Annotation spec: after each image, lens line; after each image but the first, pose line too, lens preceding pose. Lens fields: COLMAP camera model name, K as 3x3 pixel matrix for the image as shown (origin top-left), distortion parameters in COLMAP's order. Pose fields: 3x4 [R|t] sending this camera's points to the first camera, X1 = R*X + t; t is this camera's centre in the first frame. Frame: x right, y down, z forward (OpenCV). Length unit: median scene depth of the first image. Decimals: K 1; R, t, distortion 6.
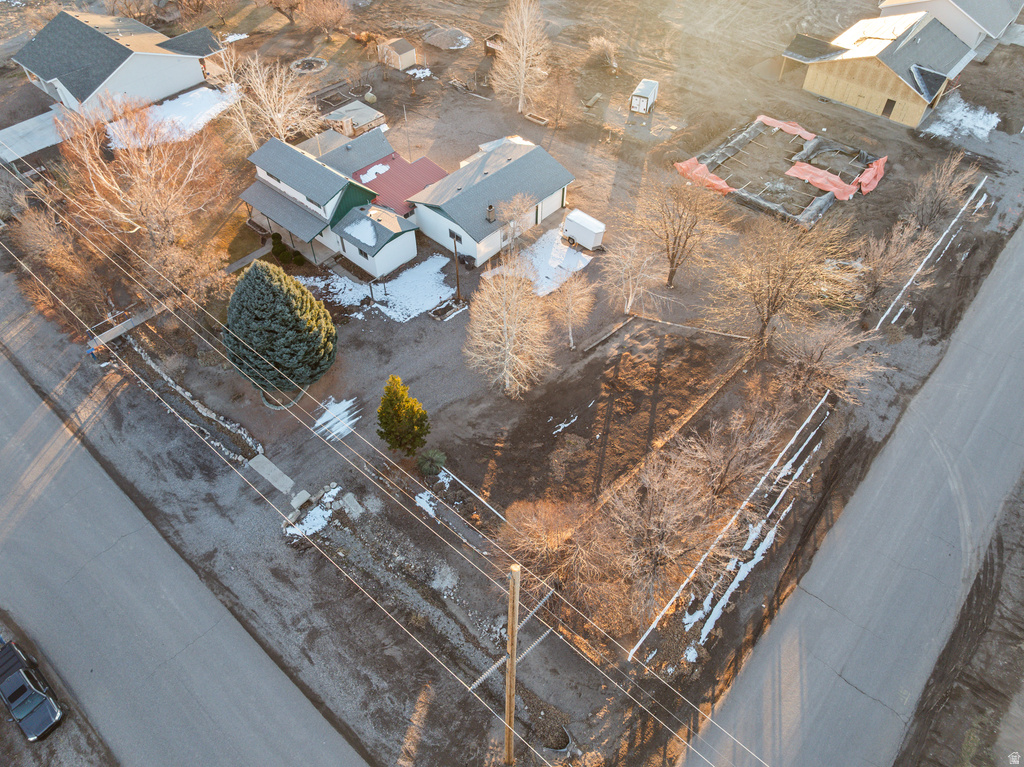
lens RADIAL K [[720.9, 0, 517.3], [0, 720.9, 377.2], [0, 0, 1]] dist [-0.037282, 0.001099]
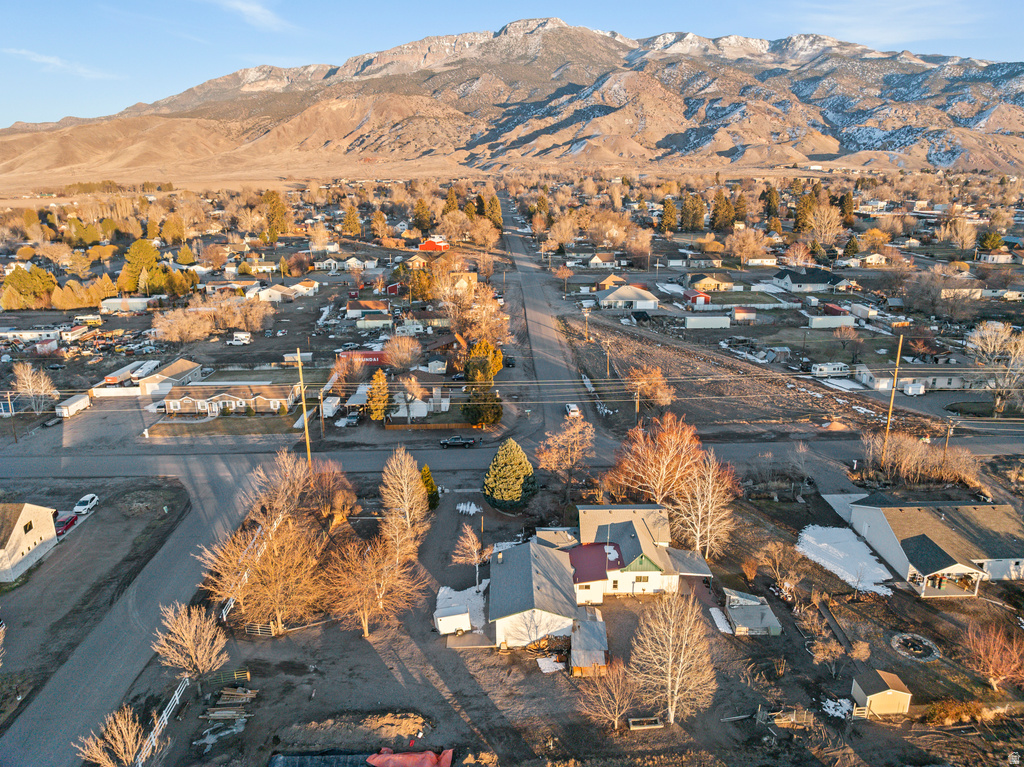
lens RADIAL K [[720.9, 0, 517.3], [0, 720.9, 377.2], [0, 0, 1]] dist [-0.037282, 0.001099]
pose [[-0.730996, 0.182543, -0.657512, 0.779422], [-0.513178, 0.488037, 0.706023, -1.394545], [0.449770, 0.853521, -0.263076, 1.120400]]
